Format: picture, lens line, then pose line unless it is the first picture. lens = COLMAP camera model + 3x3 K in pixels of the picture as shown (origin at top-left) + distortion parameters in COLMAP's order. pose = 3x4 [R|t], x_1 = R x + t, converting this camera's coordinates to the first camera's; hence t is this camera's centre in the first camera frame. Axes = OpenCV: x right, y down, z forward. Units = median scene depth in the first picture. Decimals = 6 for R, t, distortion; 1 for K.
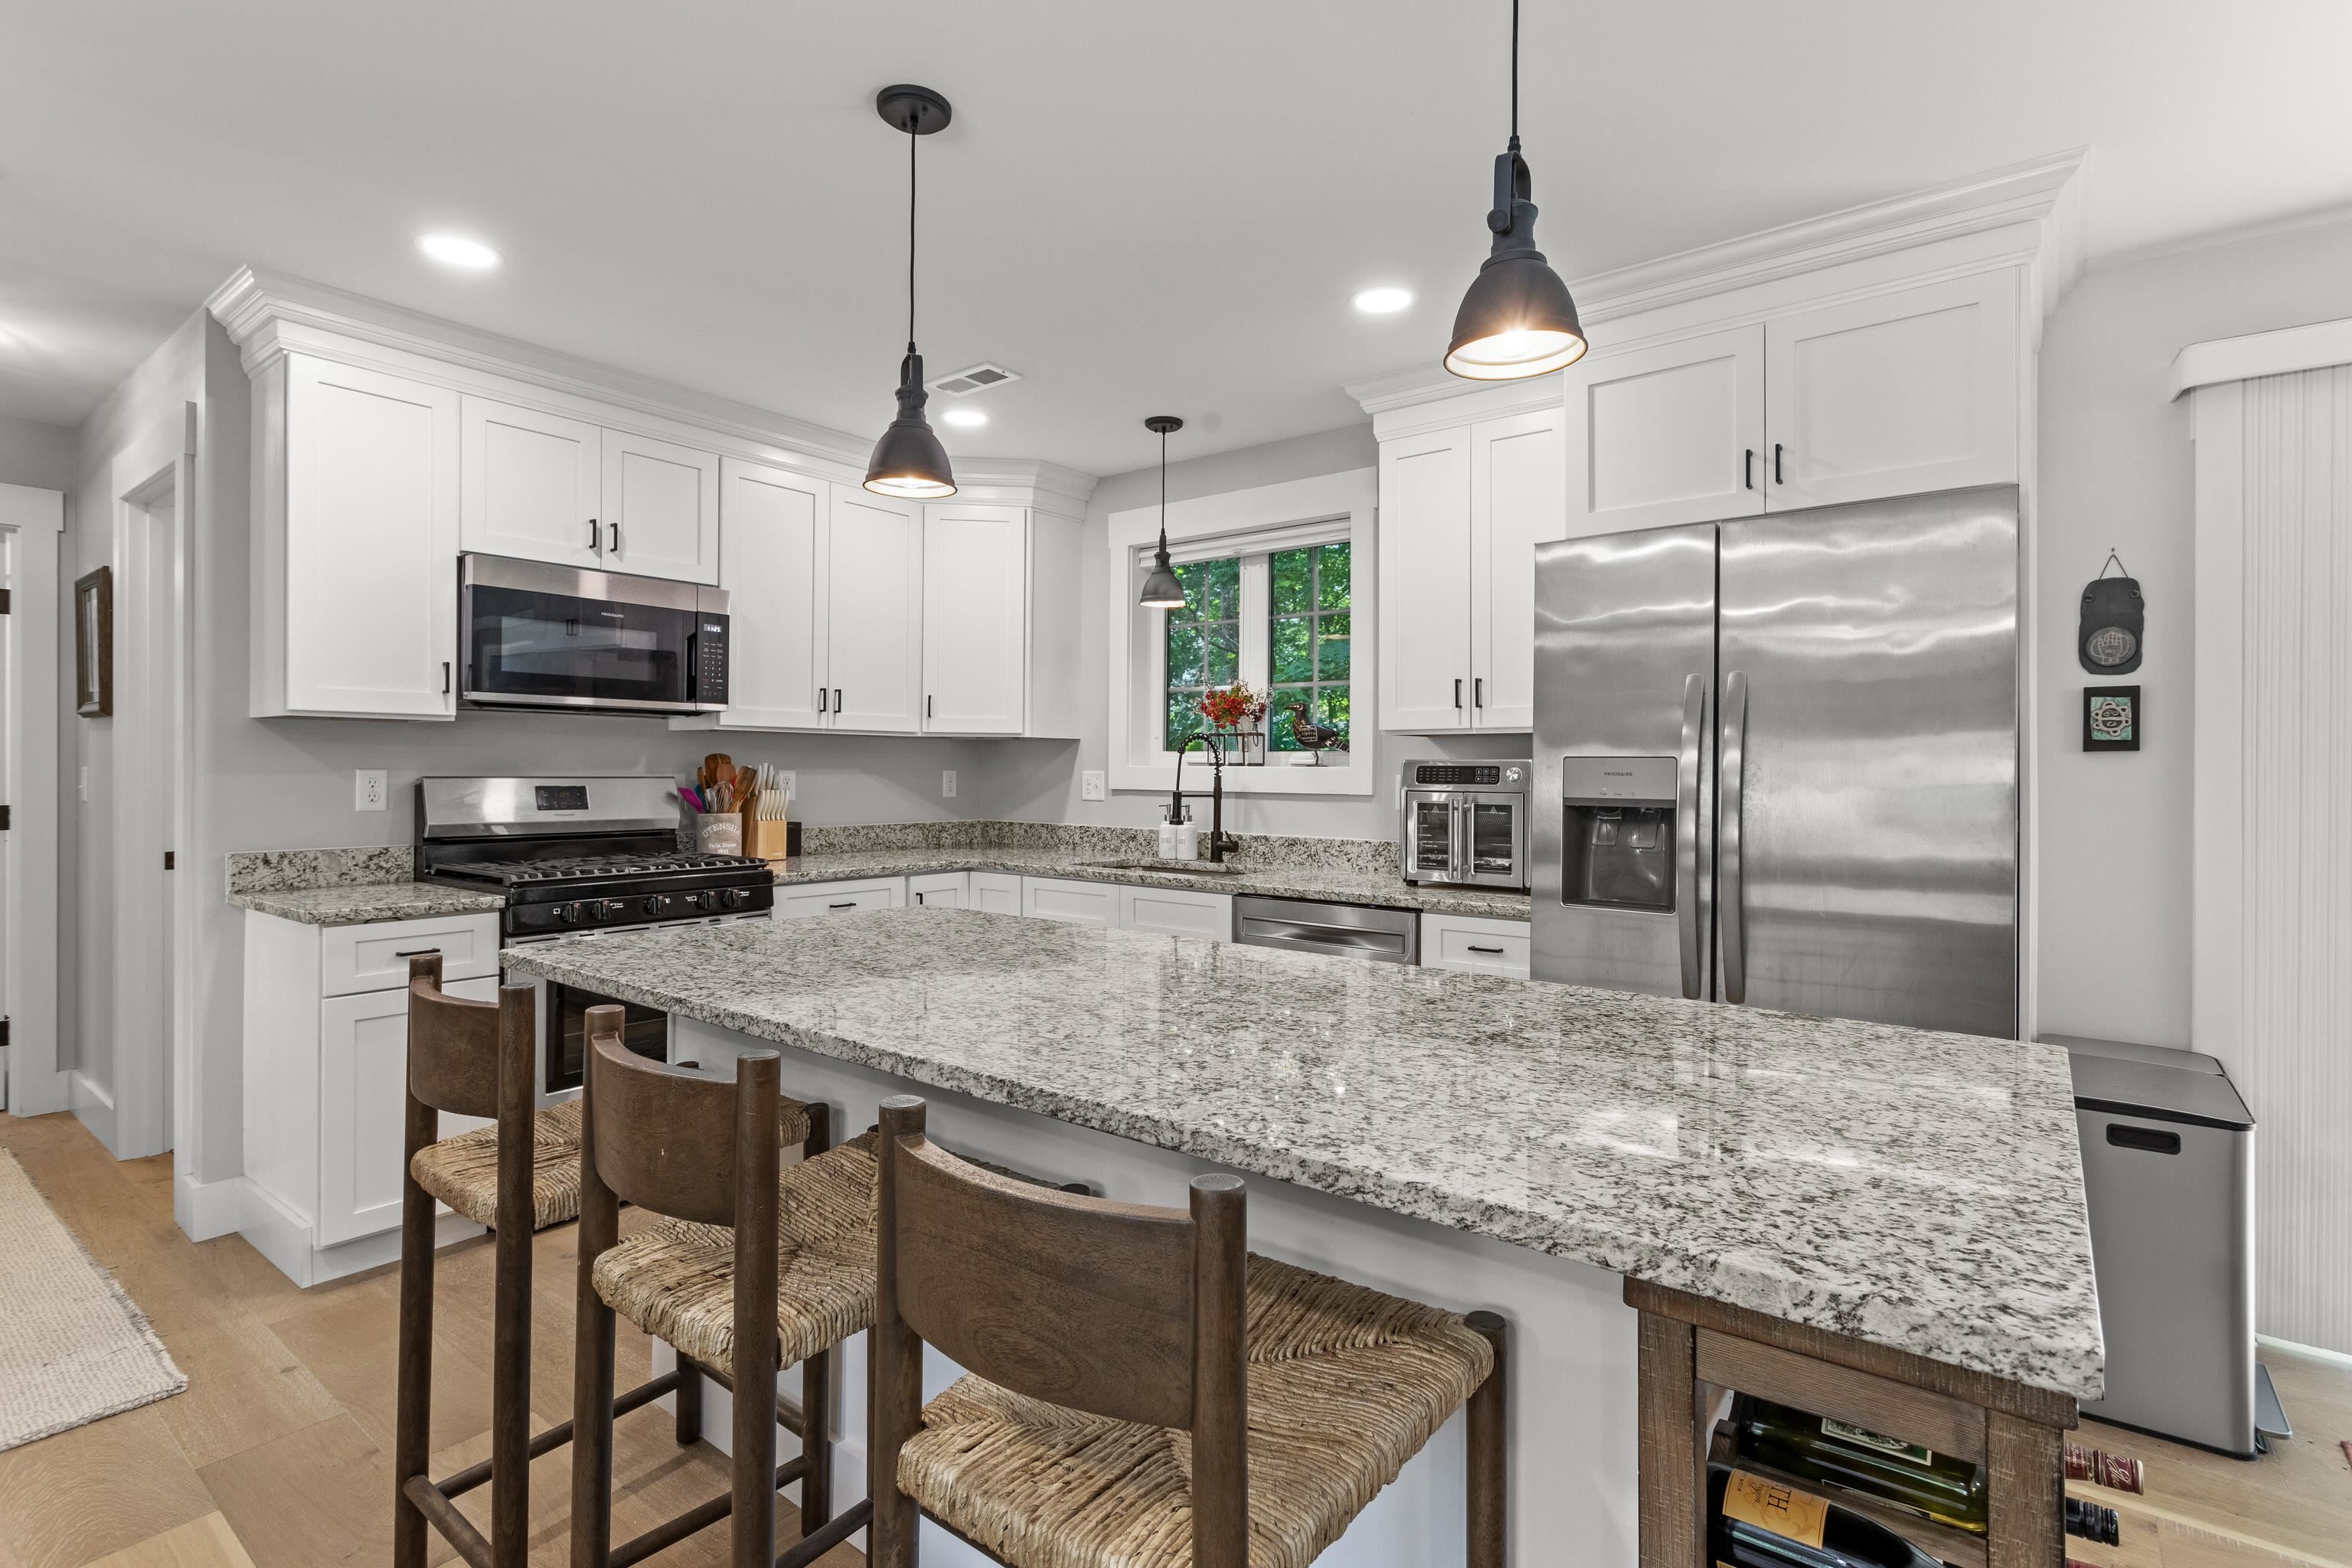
lens RADIAL K [[1114.3, 0, 1190.6], [0, 1114.3, 771.9], [0, 0, 1]] dist [-0.002219, 0.002324]
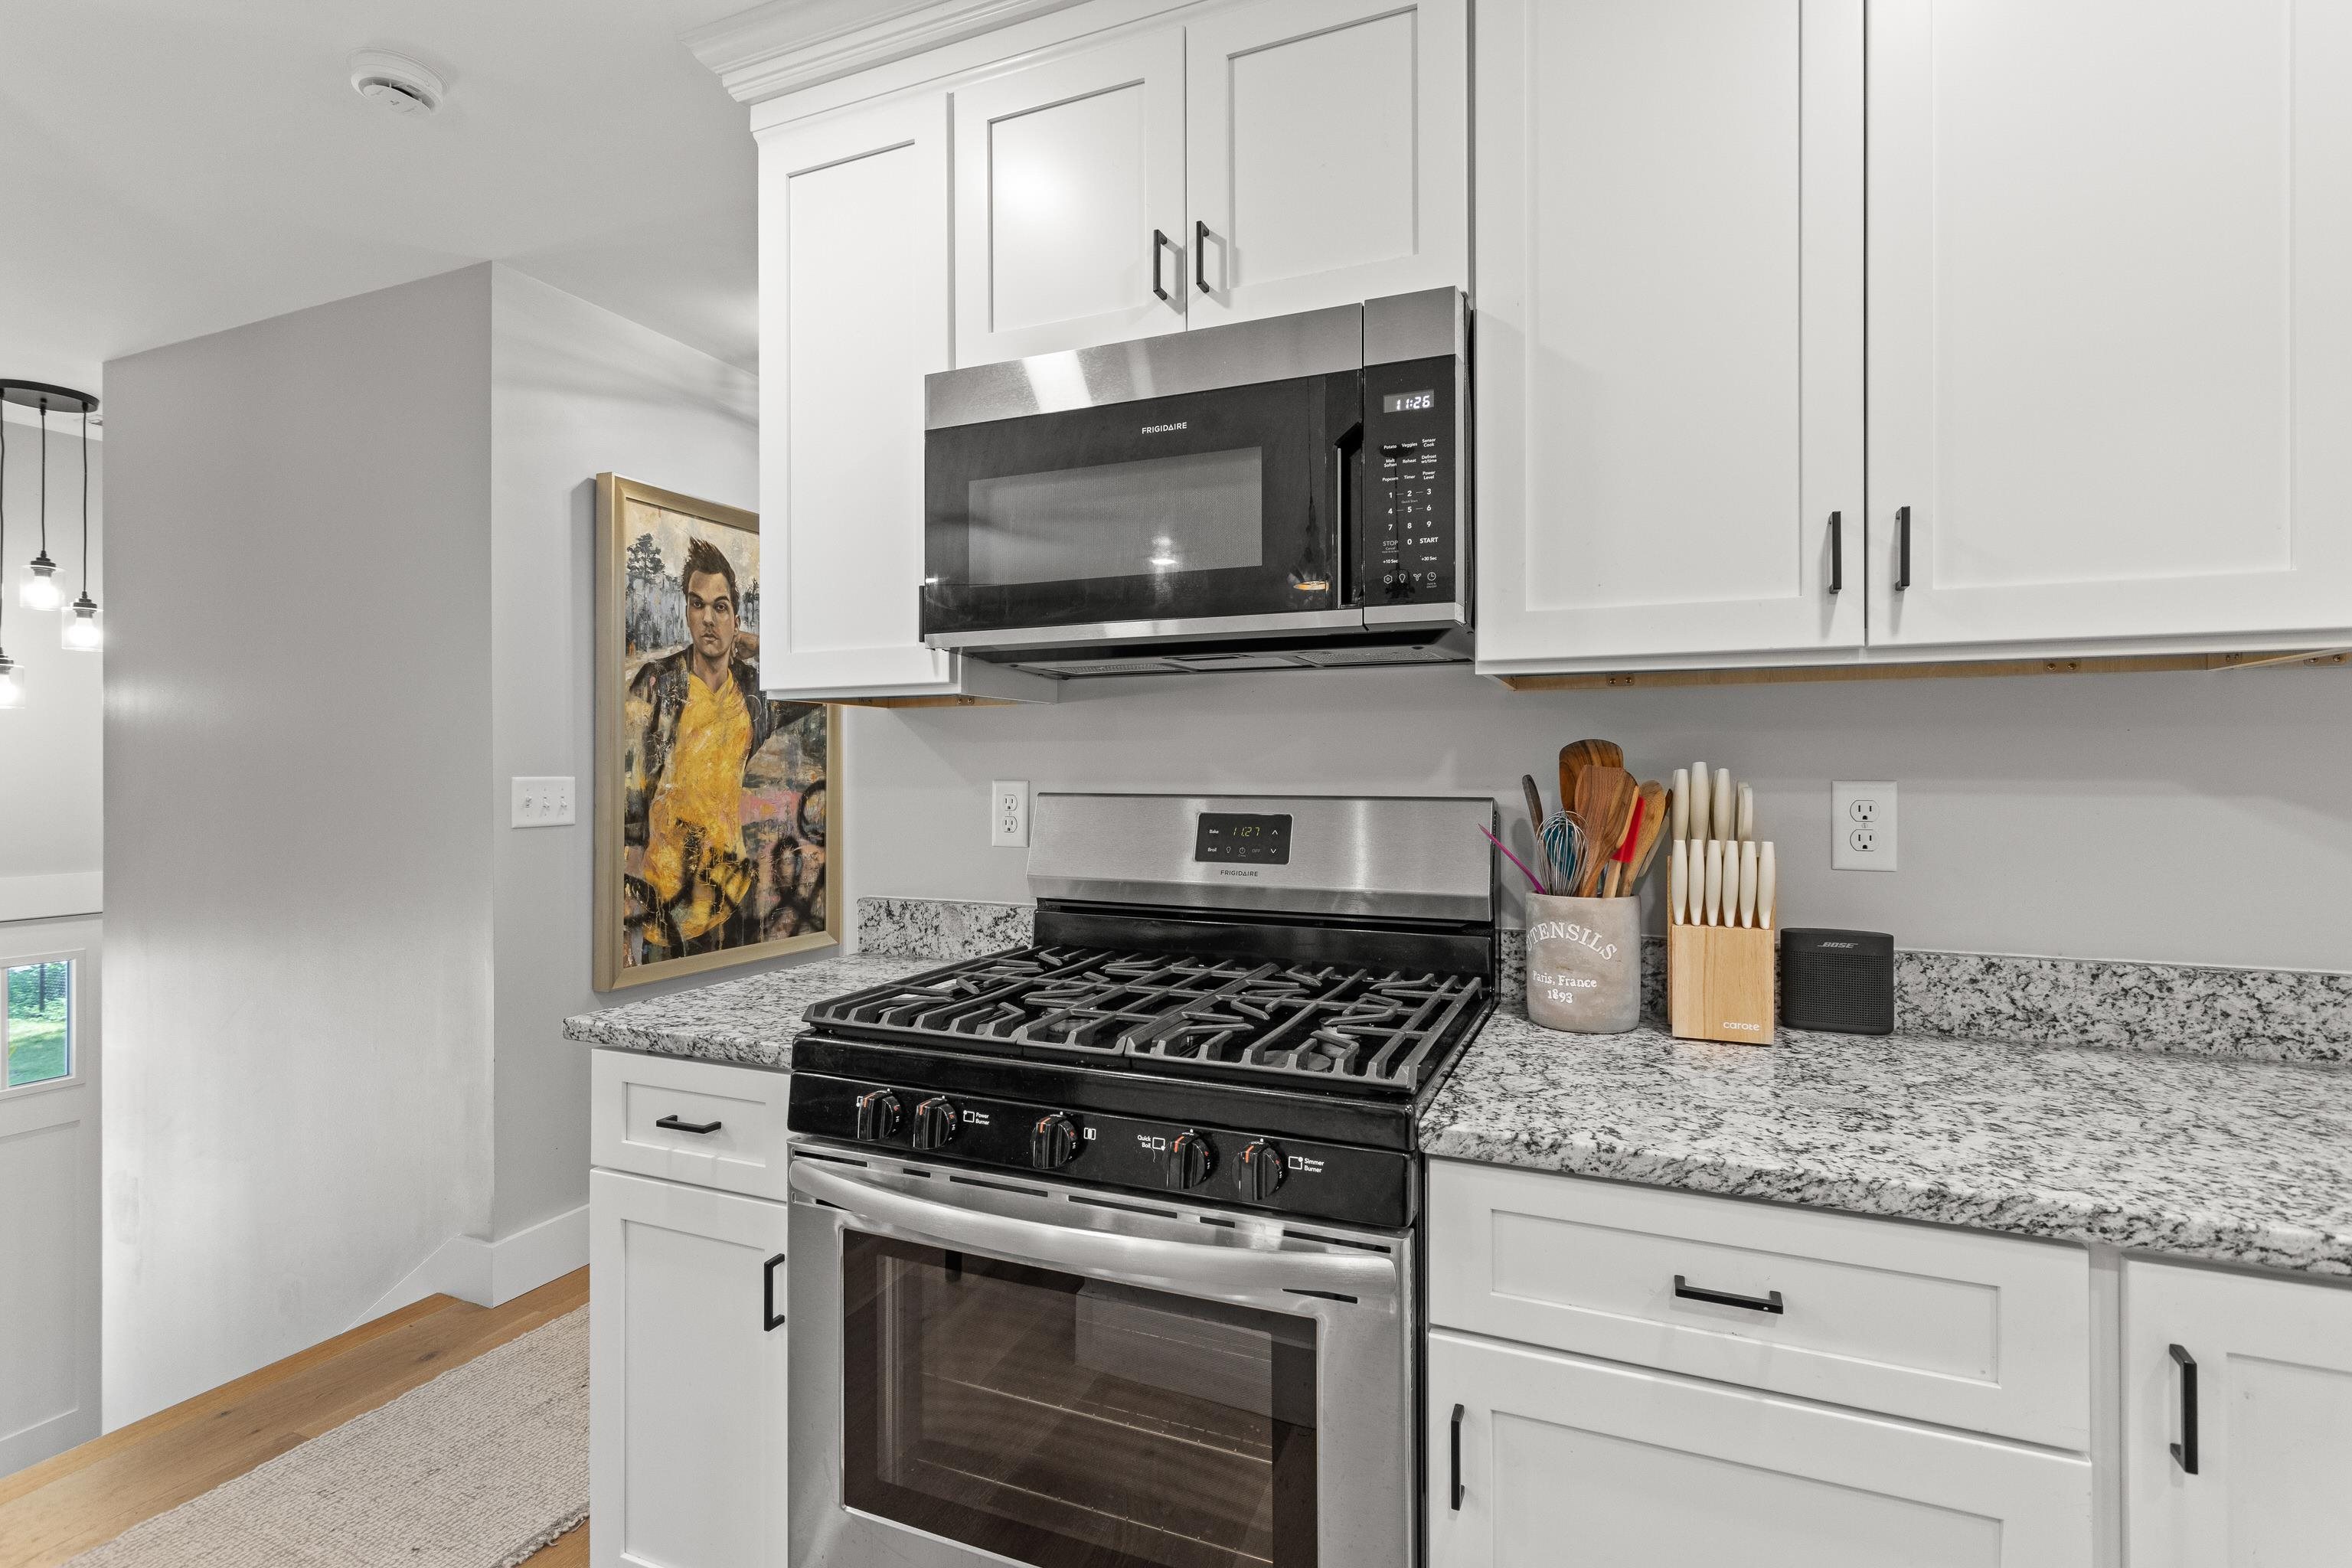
lens RADIAL K [[1114.3, 0, 1177.4], [0, 1114.3, 767.0], [0, 0, 1]] dist [-0.002219, 0.002324]
pose [[0.244093, -0.009745, -0.969703, -0.091936], [0.000813, 0.999951, -0.009844, -0.003372], [0.969751, 0.001615, 0.244089, 0.866753]]
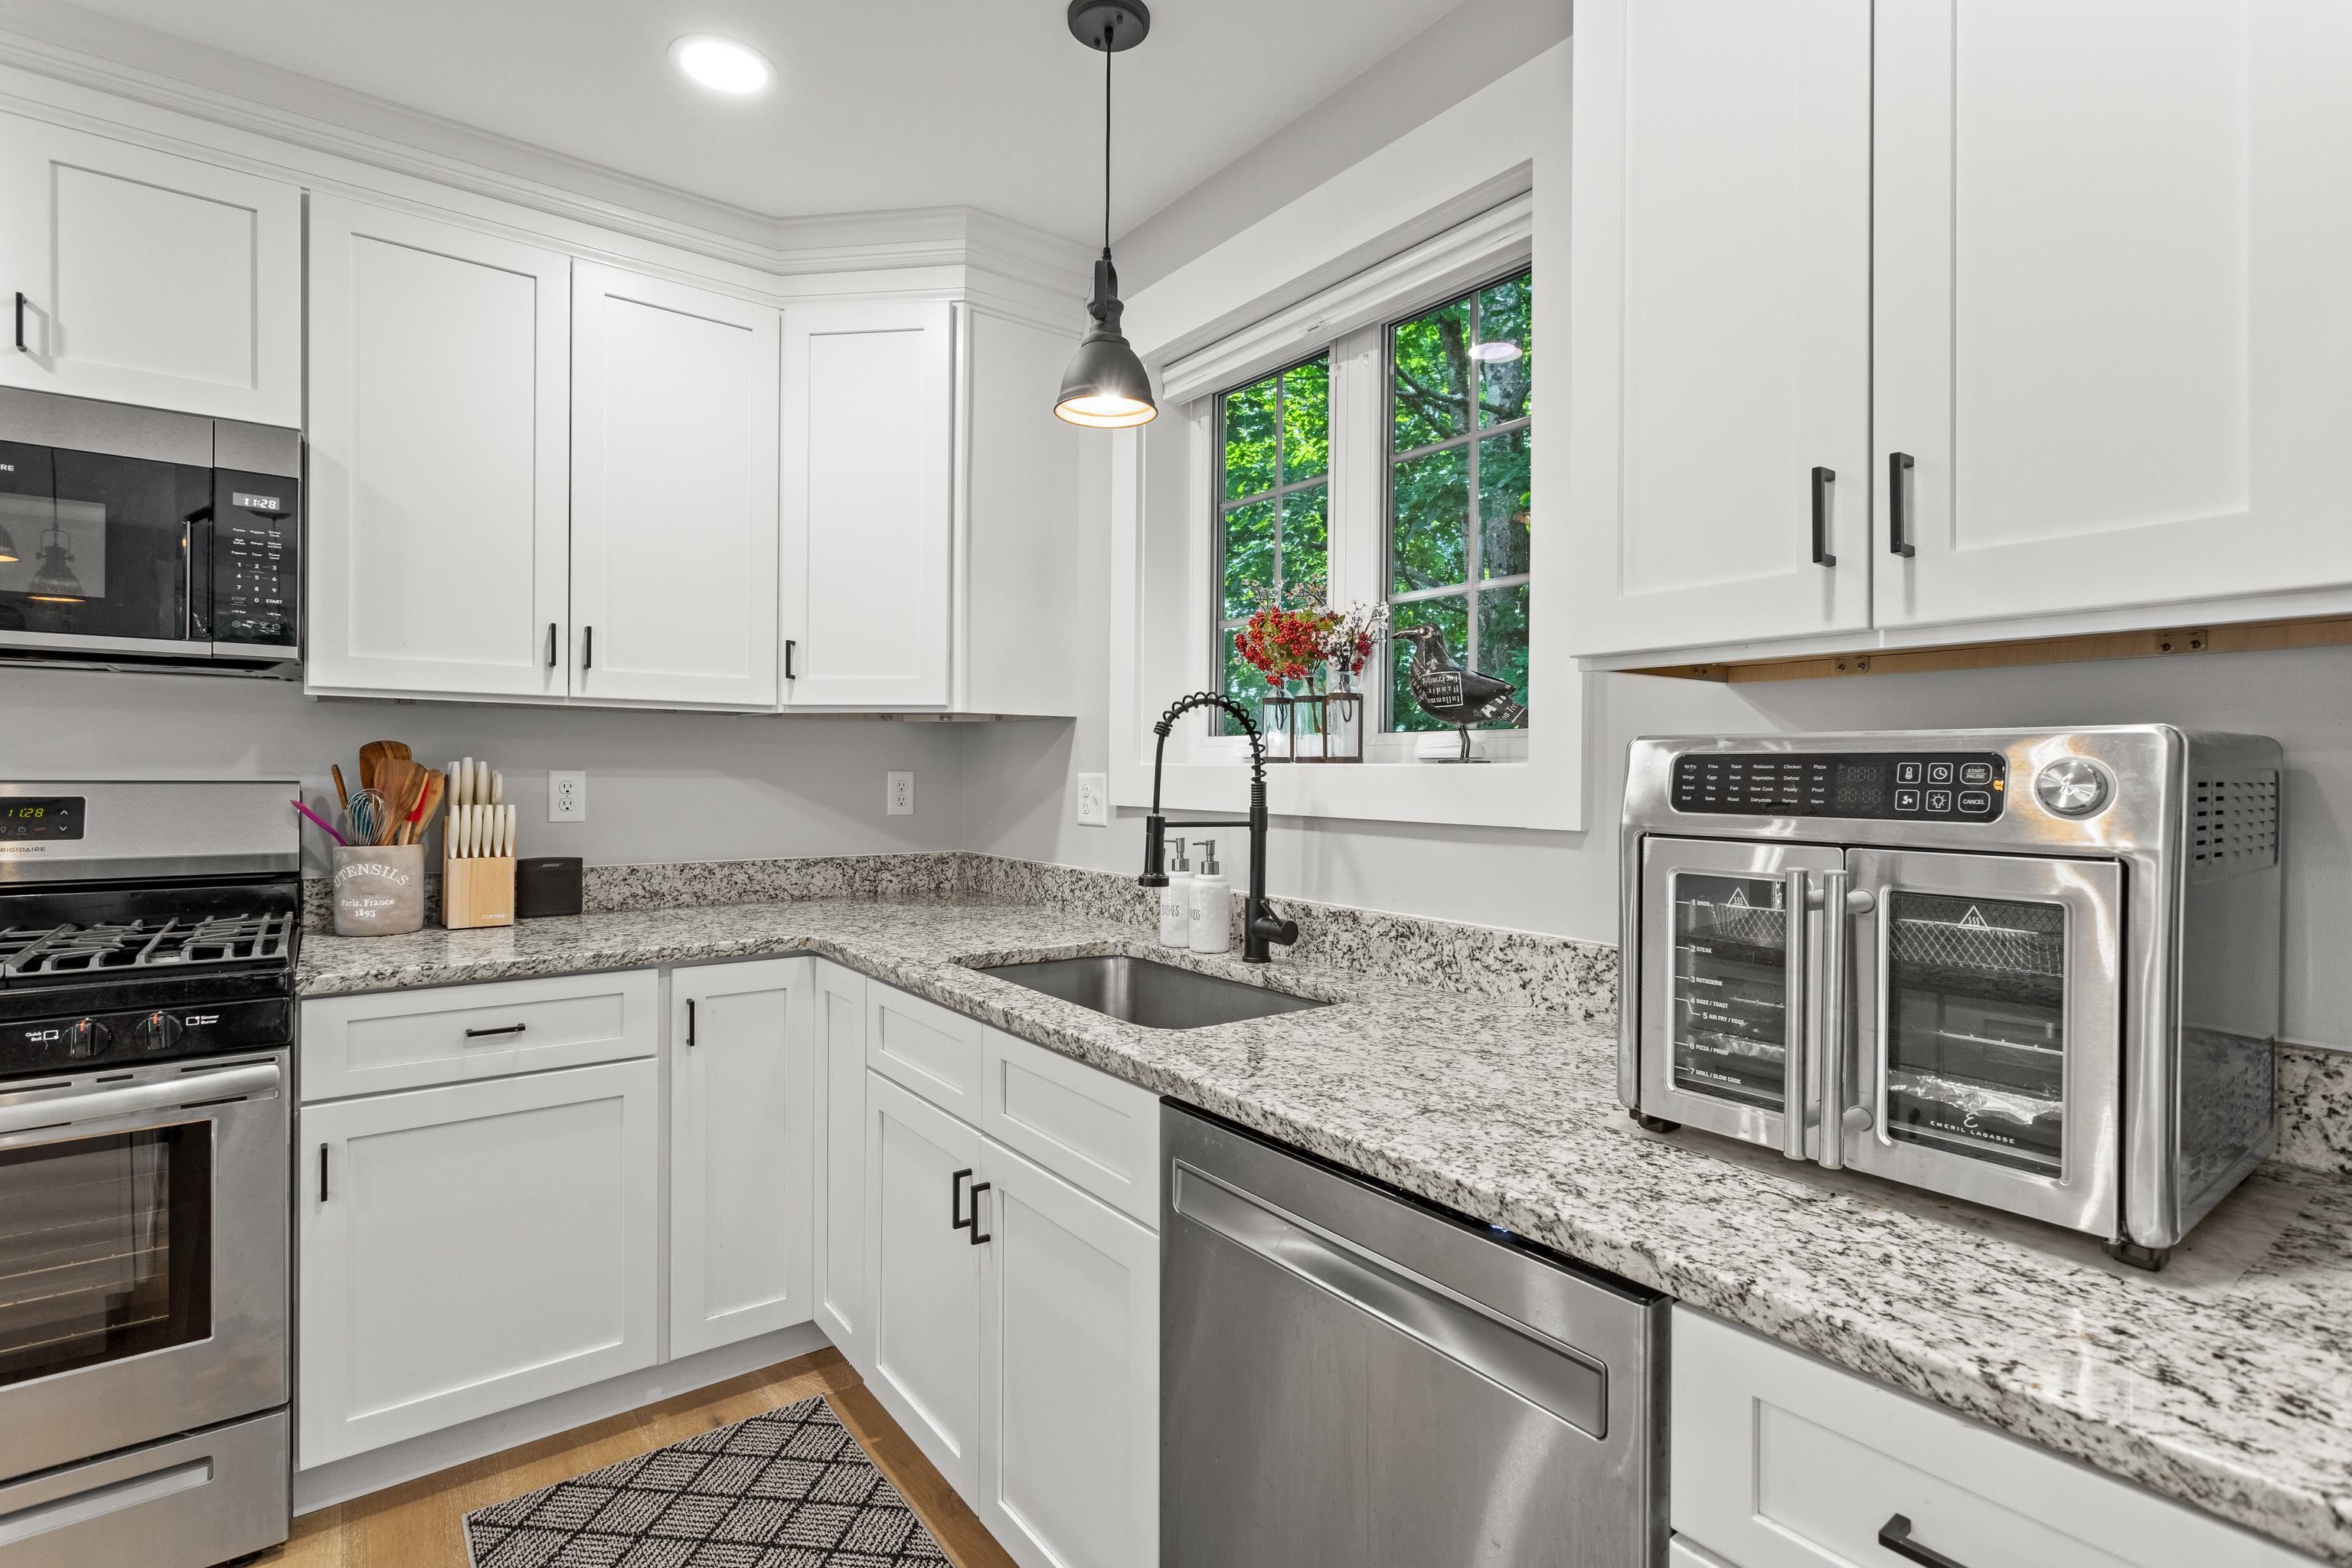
lens RADIAL K [[1114.3, 0, 1193.9], [0, 1114.3, 777.4], [0, 0, 1]] dist [-0.002219, 0.002324]
pose [[0.966006, 0.002658, -0.258506, 0.144727], [-0.002350, 0.999996, 0.001501, 0.000791], [0.258509, -0.000843, 0.966008, 0.626319]]
